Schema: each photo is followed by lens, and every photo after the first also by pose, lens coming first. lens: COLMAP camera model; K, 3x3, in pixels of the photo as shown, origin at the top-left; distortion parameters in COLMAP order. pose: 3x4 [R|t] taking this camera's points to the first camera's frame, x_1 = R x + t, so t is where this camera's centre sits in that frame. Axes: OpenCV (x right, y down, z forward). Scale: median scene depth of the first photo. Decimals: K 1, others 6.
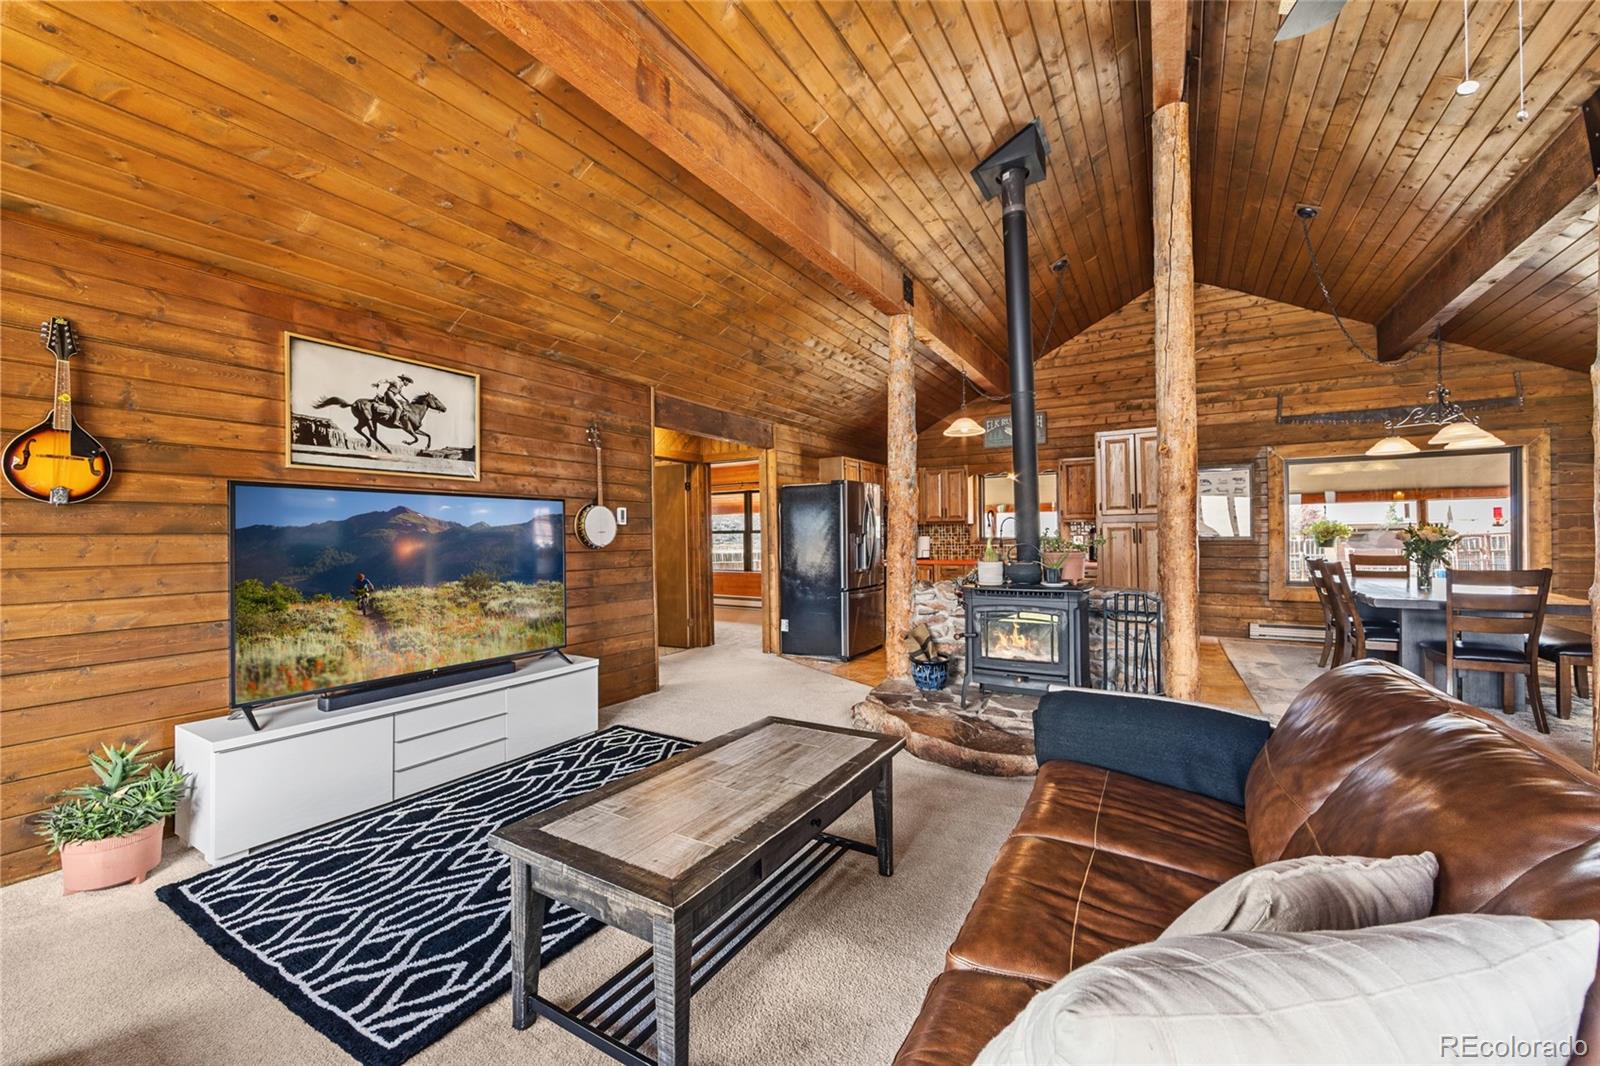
lens RADIAL K [[632.3, 0, 802.7], [0, 632.3, 533.5], [0, 0, 1]] dist [-0.005694, 0.000652]
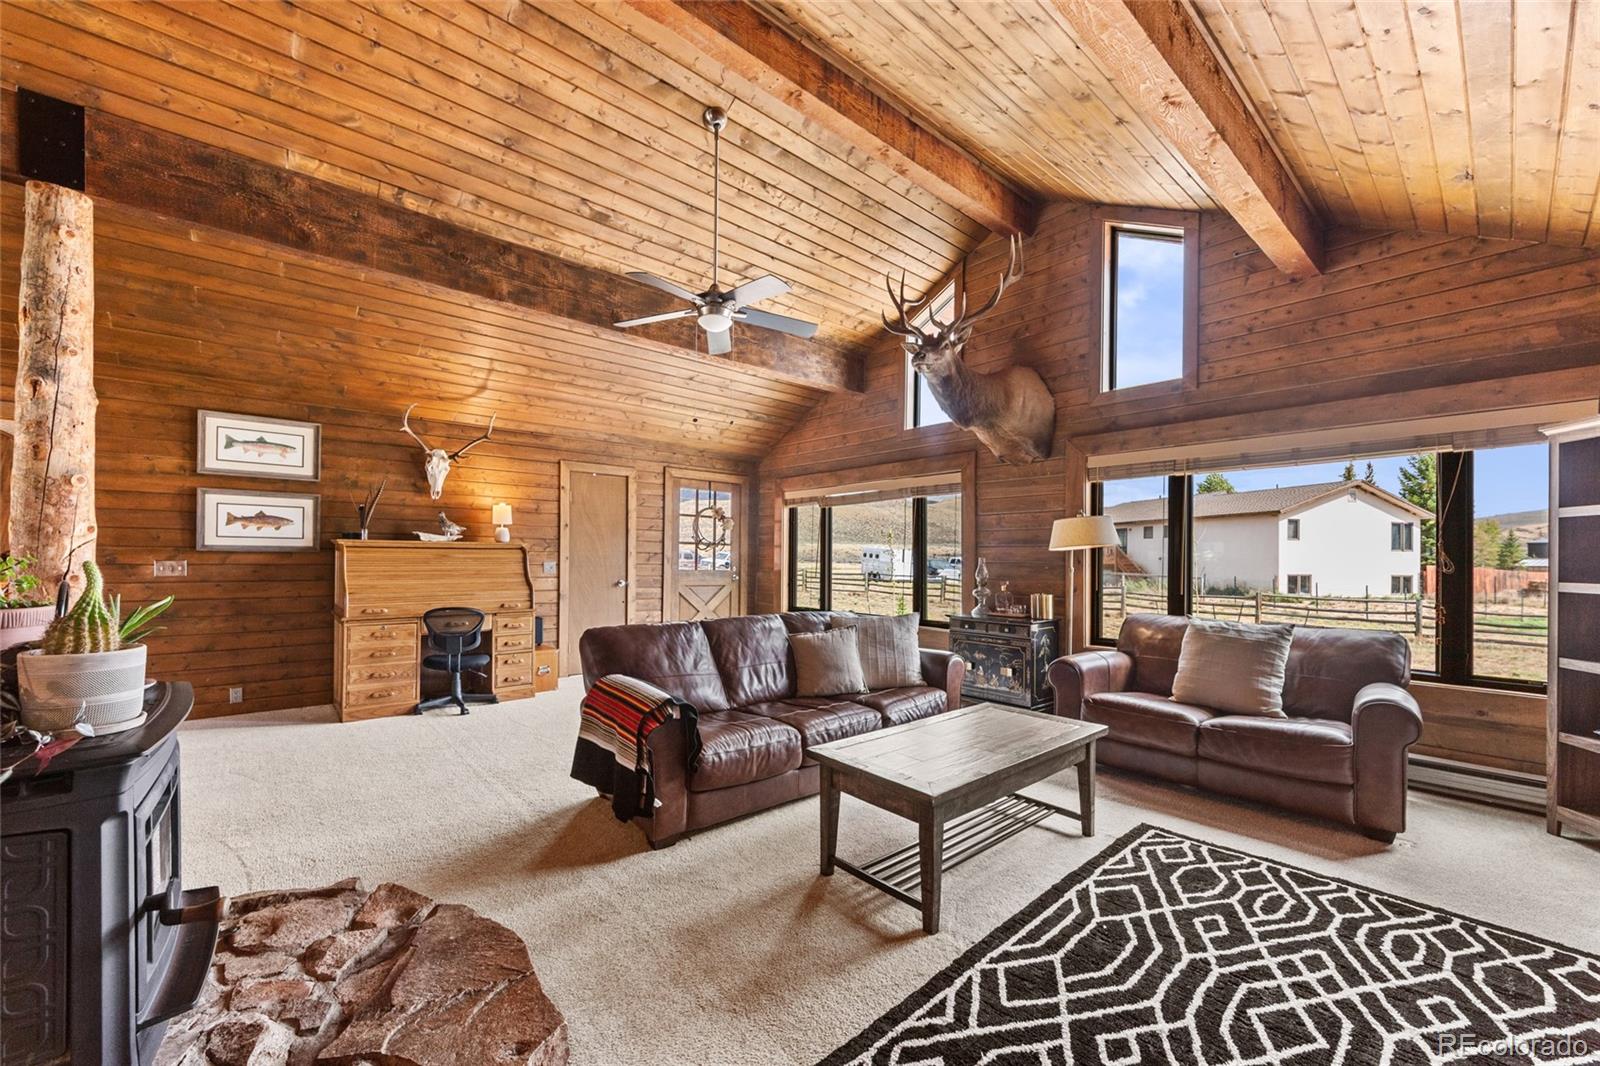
lens RADIAL K [[632.3, 0, 812.1], [0, 632.3, 555.0], [0, 0, 1]] dist [-0.005694, 0.000652]
pose [[-0.954093, 0.002963, 0.299495, -0.097399], [-0.000481, 0.999935, -0.011425, 0.007004], [-0.299509, -0.011044, -0.954029, 1.201323]]
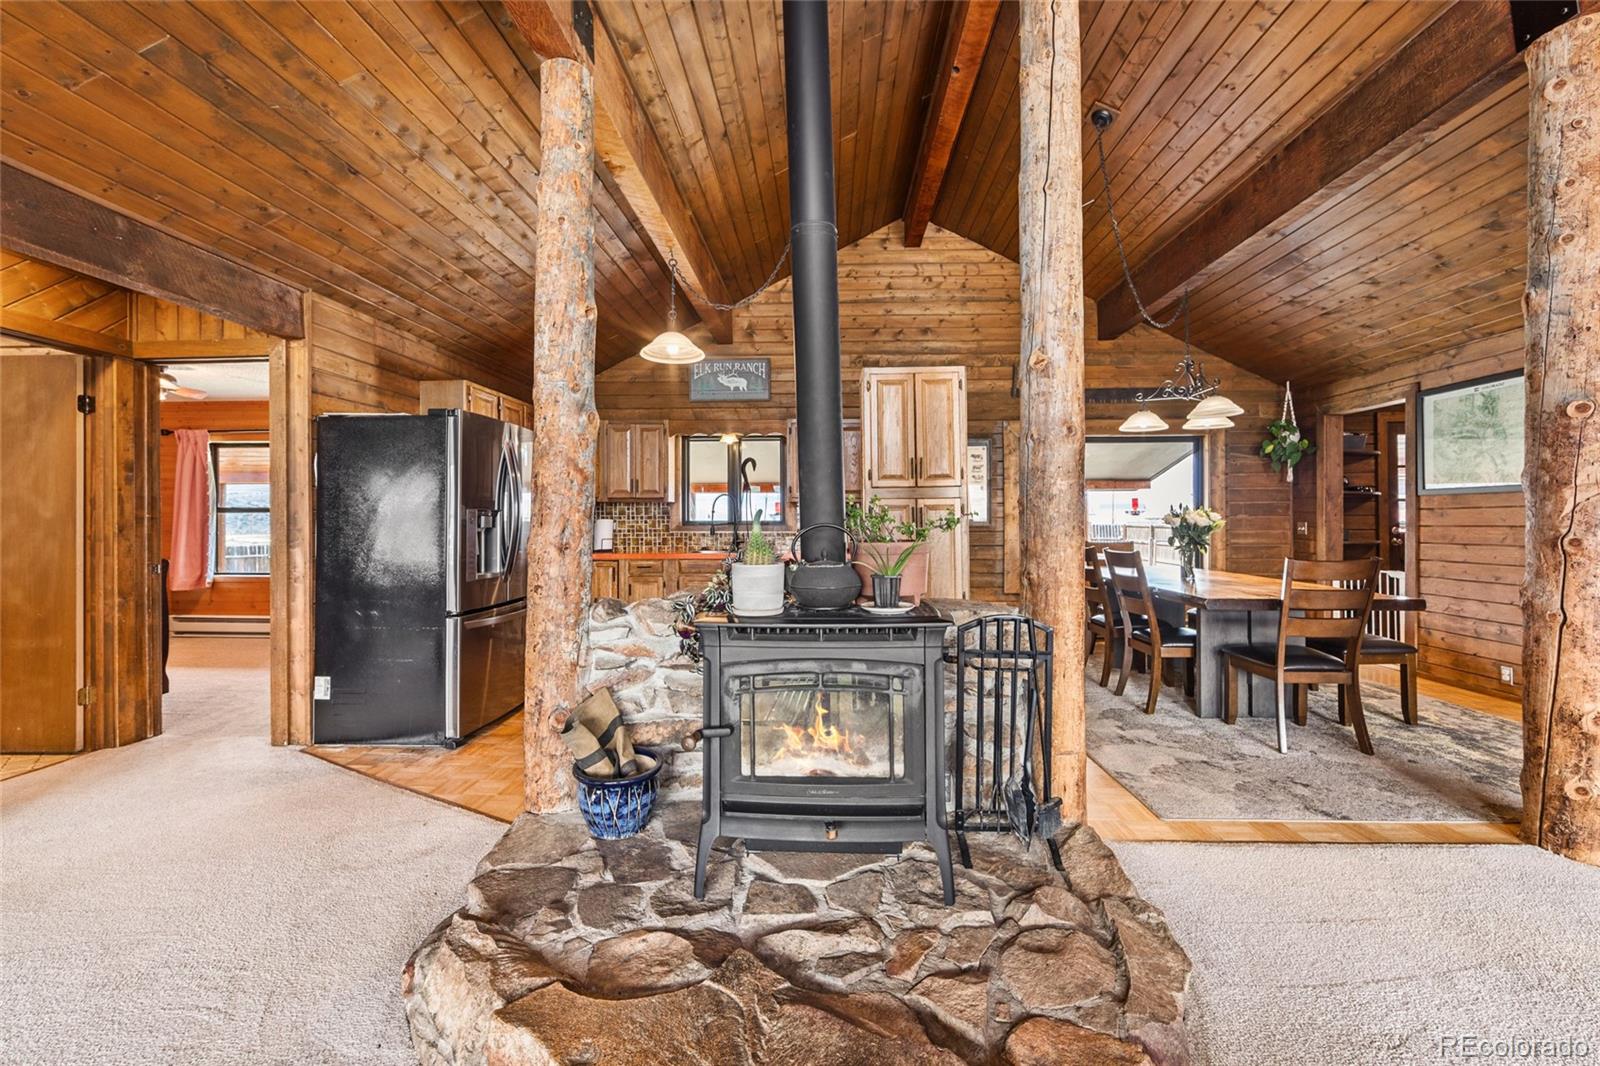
lens RADIAL K [[632.3, 0, 808.7], [0, 632.3, 519.5], [0, 0, 1]] dist [-0.005694, 0.000652]
pose [[0.875690, 0.010540, 0.482760, 0.109613], [-0.009215, 0.999944, -0.005116, 0.015217], [-0.482787, 0.000031, 0.875738, 0.594958]]
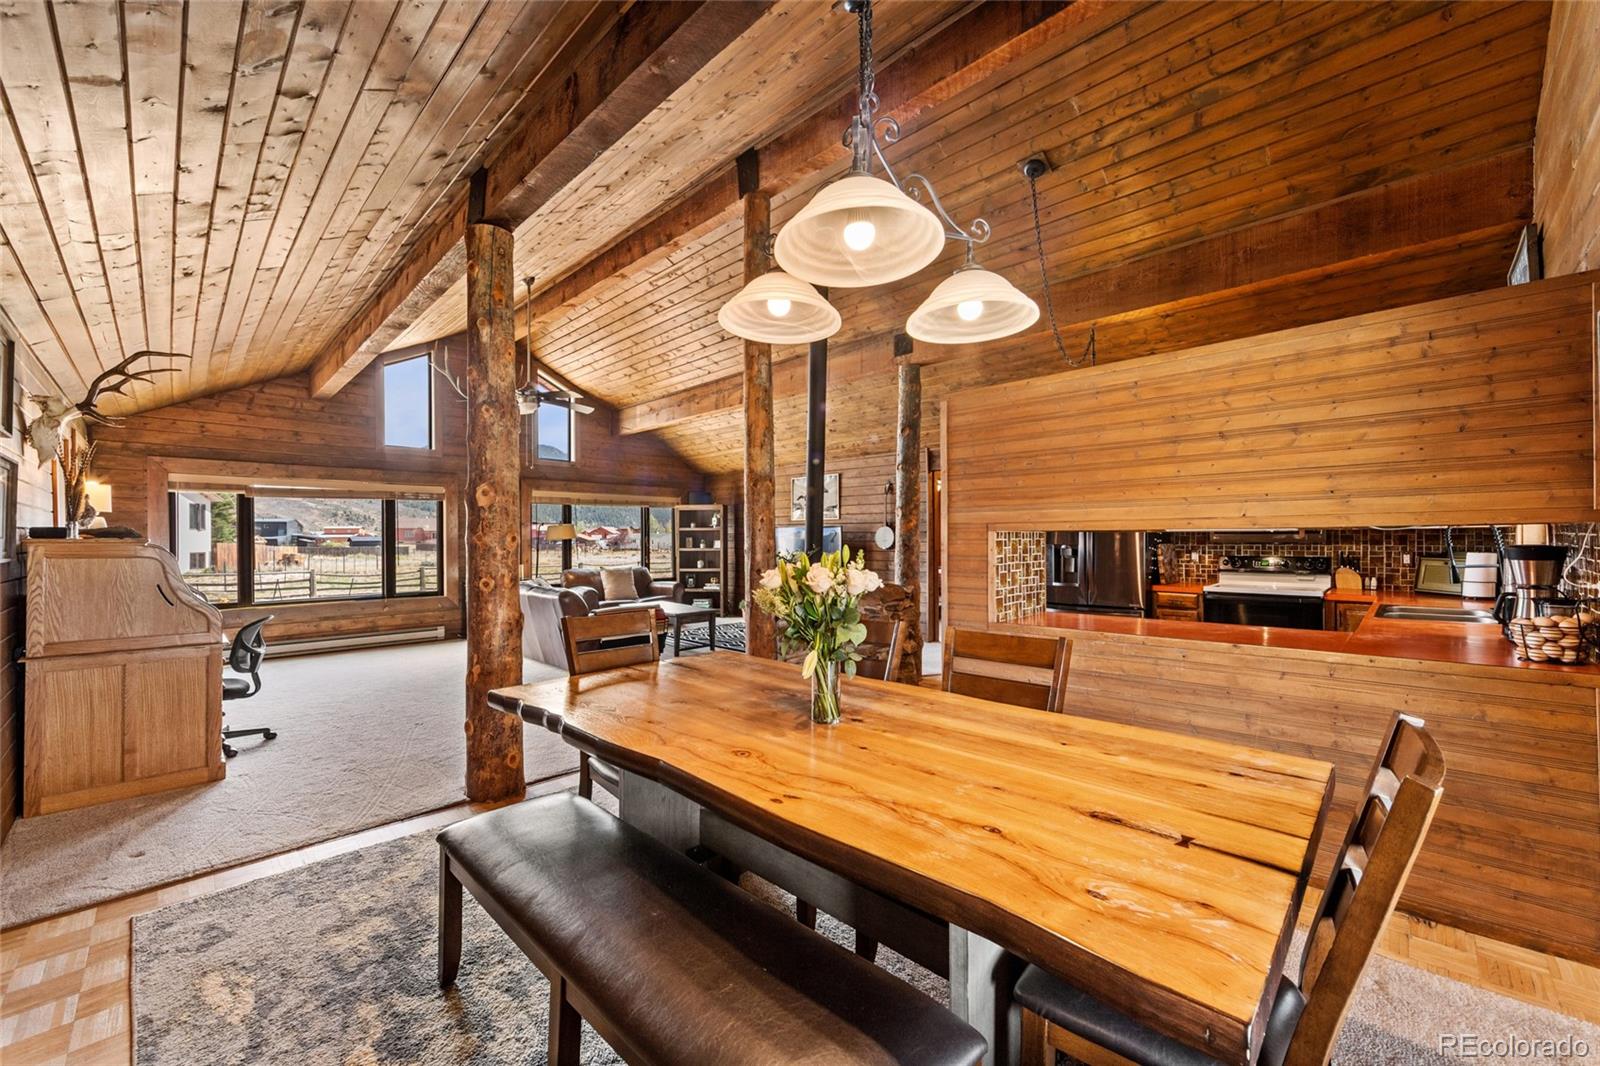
lens RADIAL K [[632.3, 0, 794.8], [0, 632.3, 535.5], [0, 0, 1]] dist [-0.005694, 0.000652]
pose [[-0.250124, 0.010112, -0.968161, 1.703532], [0.011178, 0.999909, 0.007556, -0.037742], [0.968149, -0.008932, -0.250214, 1.346711]]
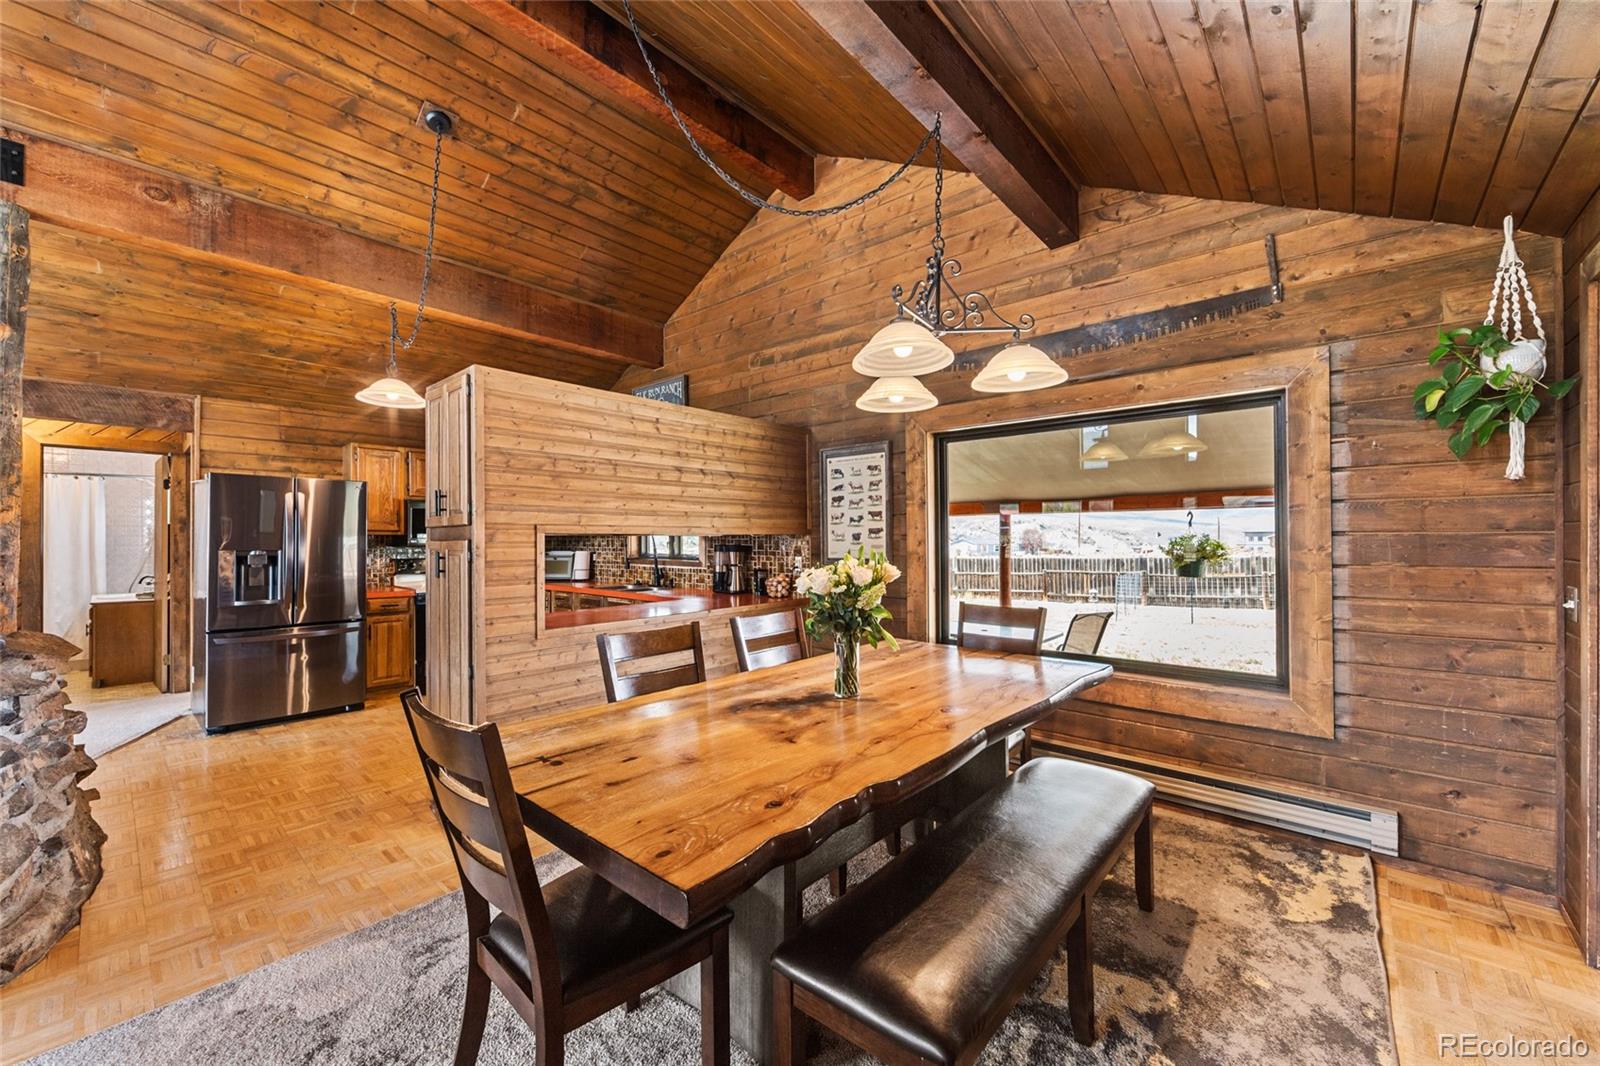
lens RADIAL K [[632.3, 0, 809.1], [0, 632.3, 532.5], [0, 0, 1]] dist [-0.005694, 0.000652]
pose [[0.982557, 0.009876, -0.185698, 1.301455], [-0.011076, 0.999924, -0.005428, -0.034758], [0.185631, 0.007390, 0.982592, 0.684913]]
